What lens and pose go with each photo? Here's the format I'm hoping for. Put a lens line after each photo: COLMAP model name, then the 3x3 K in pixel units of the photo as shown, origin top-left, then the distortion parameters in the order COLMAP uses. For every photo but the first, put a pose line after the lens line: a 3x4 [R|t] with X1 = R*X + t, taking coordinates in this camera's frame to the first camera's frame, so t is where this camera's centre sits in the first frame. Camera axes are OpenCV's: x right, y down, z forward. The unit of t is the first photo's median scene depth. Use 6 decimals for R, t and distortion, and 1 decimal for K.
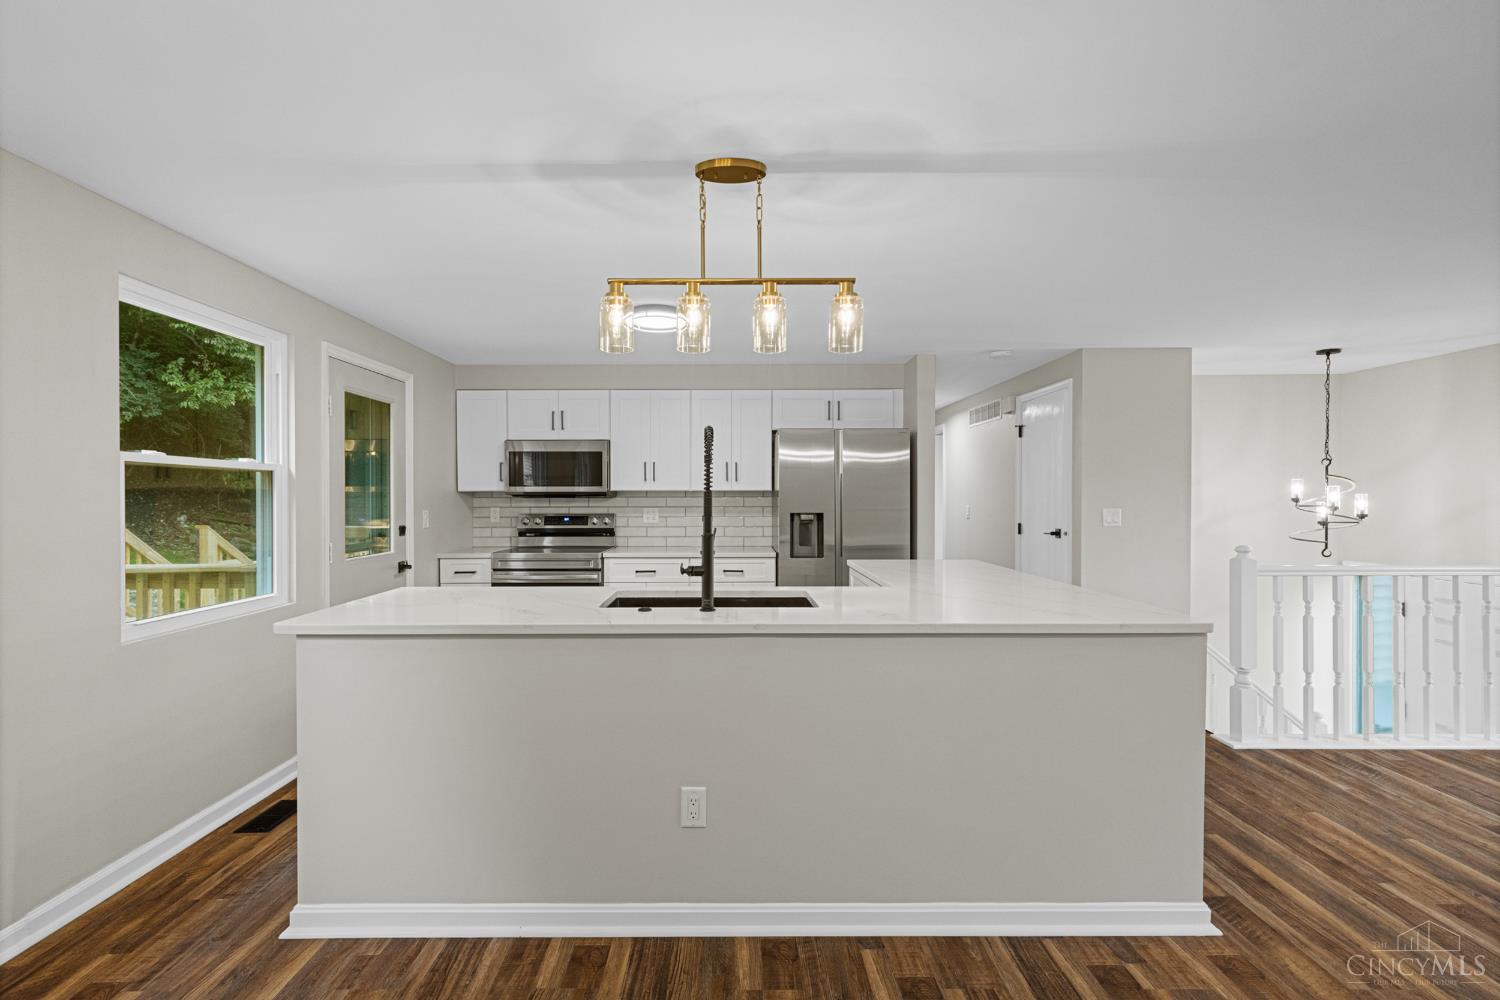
lens RADIAL K [[669.3, 0, 736.1], [0, 669.3, 502.7], [0, 0, 1]] dist [0.004030, 0.000032]
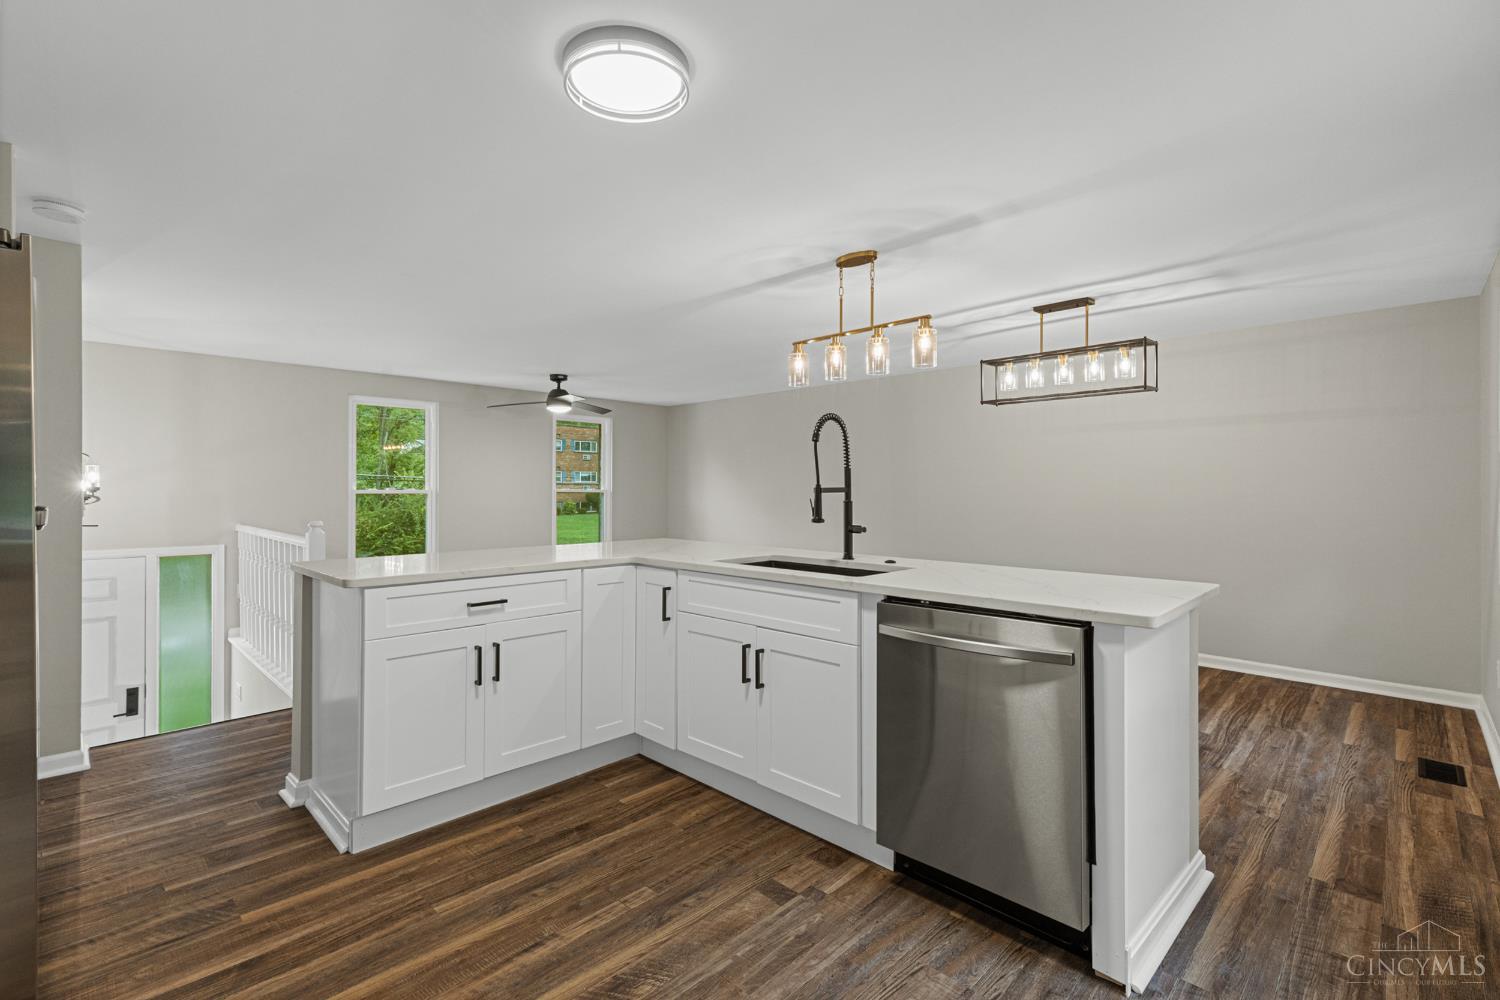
lens RADIAL K [[673.2, 0, 737.3], [0, 673.2, 484.6], [0, 0, 1]] dist [0.002871, 0.000167]
pose [[-0.706848, 0.004510, 0.707351, -0.428191], [0.007124, 0.999974, 0.000743, 0.007166], [-0.707330, 0.005564, -0.706862, 1.083347]]
